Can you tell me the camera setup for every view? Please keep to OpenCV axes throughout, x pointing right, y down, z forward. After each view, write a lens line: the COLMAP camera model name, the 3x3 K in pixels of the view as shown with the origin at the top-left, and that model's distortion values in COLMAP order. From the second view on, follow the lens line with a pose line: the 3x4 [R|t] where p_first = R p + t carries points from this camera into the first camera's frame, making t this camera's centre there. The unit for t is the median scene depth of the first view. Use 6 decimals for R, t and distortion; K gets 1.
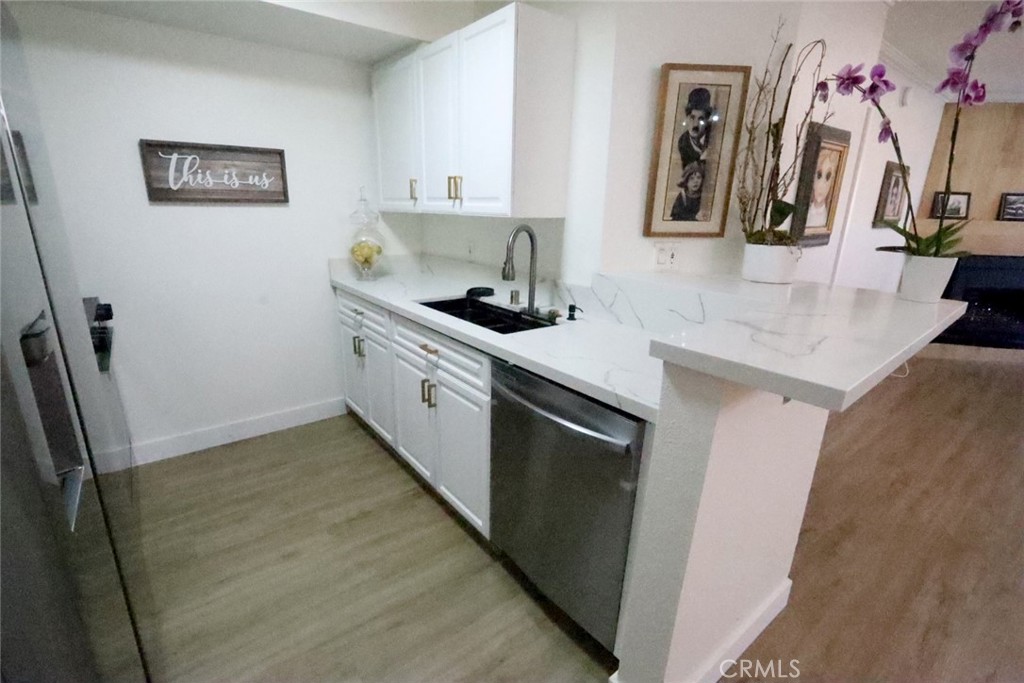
lens RADIAL K [[464.6, 0, 506.3], [0, 464.6, 341.4], [0, 0, 1]] dist [-0.017884, 0.001481]
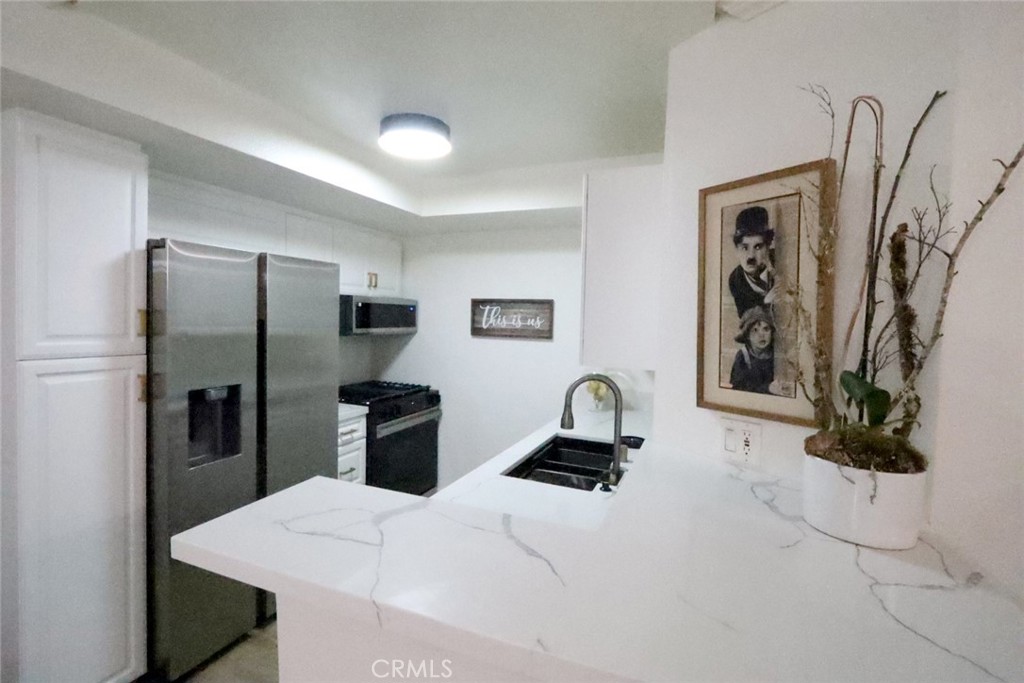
lens RADIAL K [[464.6, 0, 511.1], [0, 464.6, 332.9], [0, 0, 1]] dist [-0.017884, 0.001481]
pose [[0.500192, 0.025394, -0.865542, 0.781293], [-0.266812, 0.955456, -0.126157, -0.168635], [0.823783, 0.294040, 0.484687, 0.384024]]
